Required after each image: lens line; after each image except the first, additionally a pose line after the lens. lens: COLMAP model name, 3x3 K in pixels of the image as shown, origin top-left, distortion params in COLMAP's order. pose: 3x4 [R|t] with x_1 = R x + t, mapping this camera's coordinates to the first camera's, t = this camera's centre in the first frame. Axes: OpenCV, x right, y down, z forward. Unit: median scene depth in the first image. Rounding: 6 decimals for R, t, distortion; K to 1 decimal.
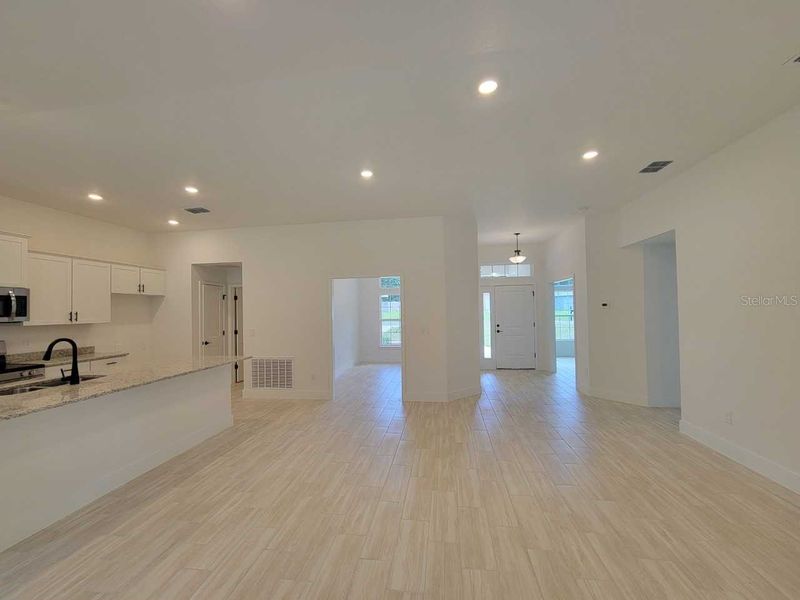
lens RADIAL K [[328.5, 0, 396.5], [0, 328.5, 304.9], [0, 0, 1]] dist [0.001763, -0.001274]
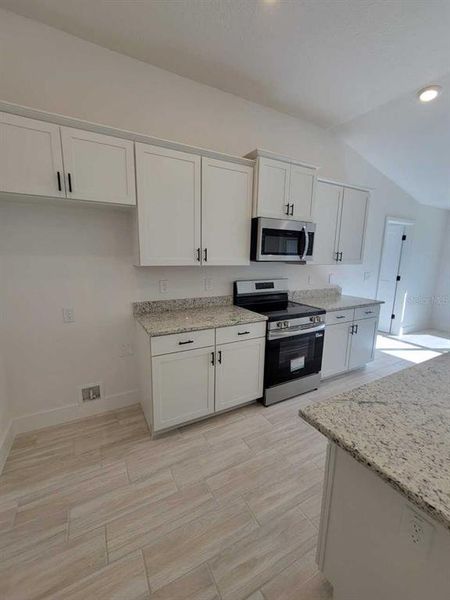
lens RADIAL K [[246.3, 0, 225.2], [0, 246.3, 298.2], [0, 0, 1]] dist [0.001763, -0.001274]
pose [[0.604442, 0.164304, -0.779522, -0.662119], [-0.014454, 0.980601, 0.195479, 0.020081], [0.796518, -0.106889, 0.595091, 0.360091]]
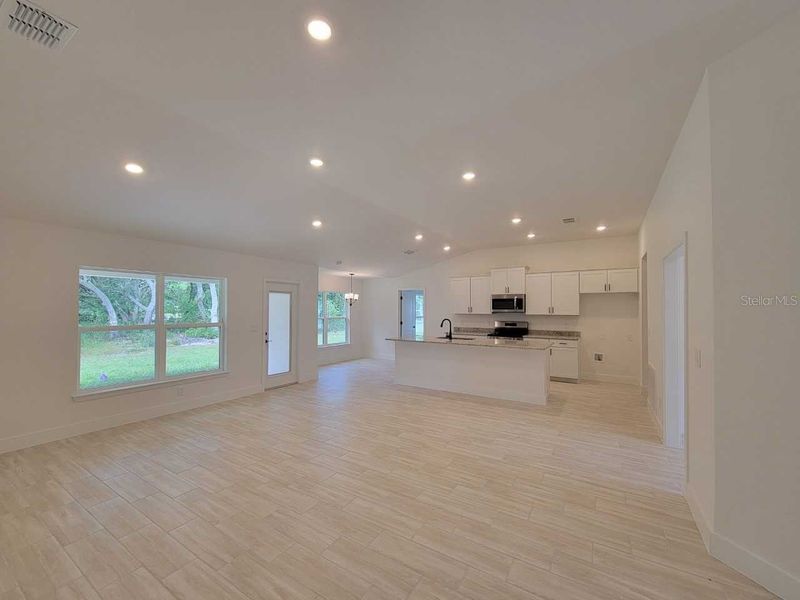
lens RADIAL K [[328.5, 0, 397.4], [0, 328.5, 306.9], [0, 0, 1]] dist [0.001763, -0.001274]
pose [[-0.403722, 0.008714, -0.914840, 0.795026], [0.019051, 0.999818, 0.001116, 0.005305], [0.914683, -0.016978, -0.403814, 1.019523]]
